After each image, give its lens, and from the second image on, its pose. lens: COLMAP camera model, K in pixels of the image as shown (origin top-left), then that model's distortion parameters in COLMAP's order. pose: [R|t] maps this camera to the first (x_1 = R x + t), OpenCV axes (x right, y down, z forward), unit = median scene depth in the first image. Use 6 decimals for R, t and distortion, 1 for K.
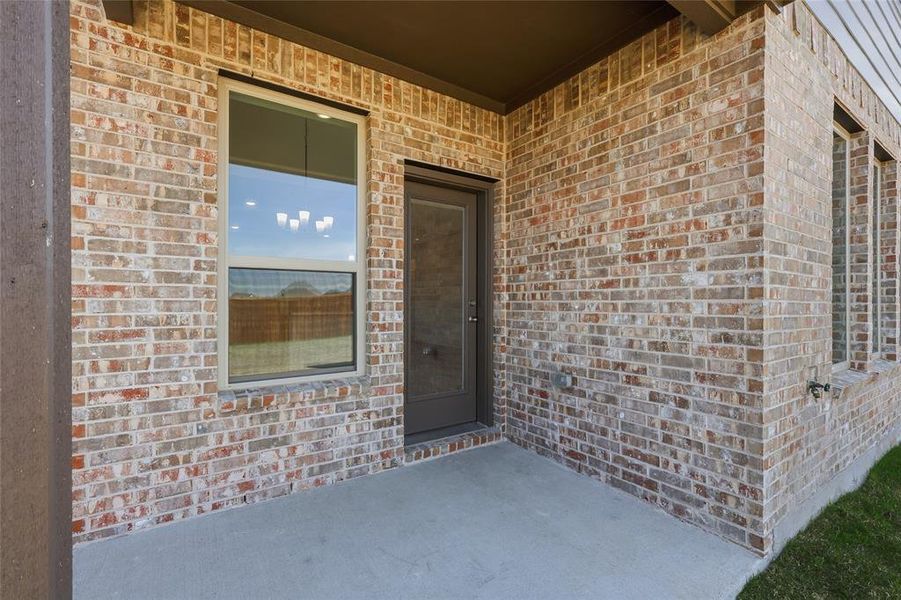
lens RADIAL K [[400.4, 0, 450.9], [0, 400.4, 297.9], [0, 0, 1]] dist [0.002980, -0.000380]
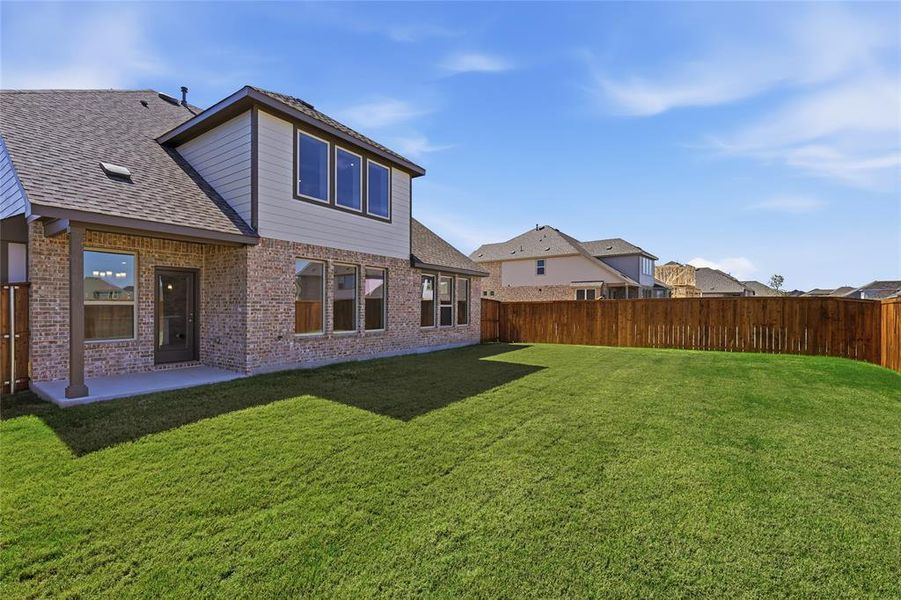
lens RADIAL K [[400.4, 0, 450.9], [0, 400.4, 305.0], [0, 0, 1]] dist [0.002980, -0.000380]
pose [[0.934664, 0.002623, 0.355522, 1.169501], [-0.004580, 0.999979, 0.004664, -0.115121], [-0.355502, -0.005987, 0.934656, -3.379756]]
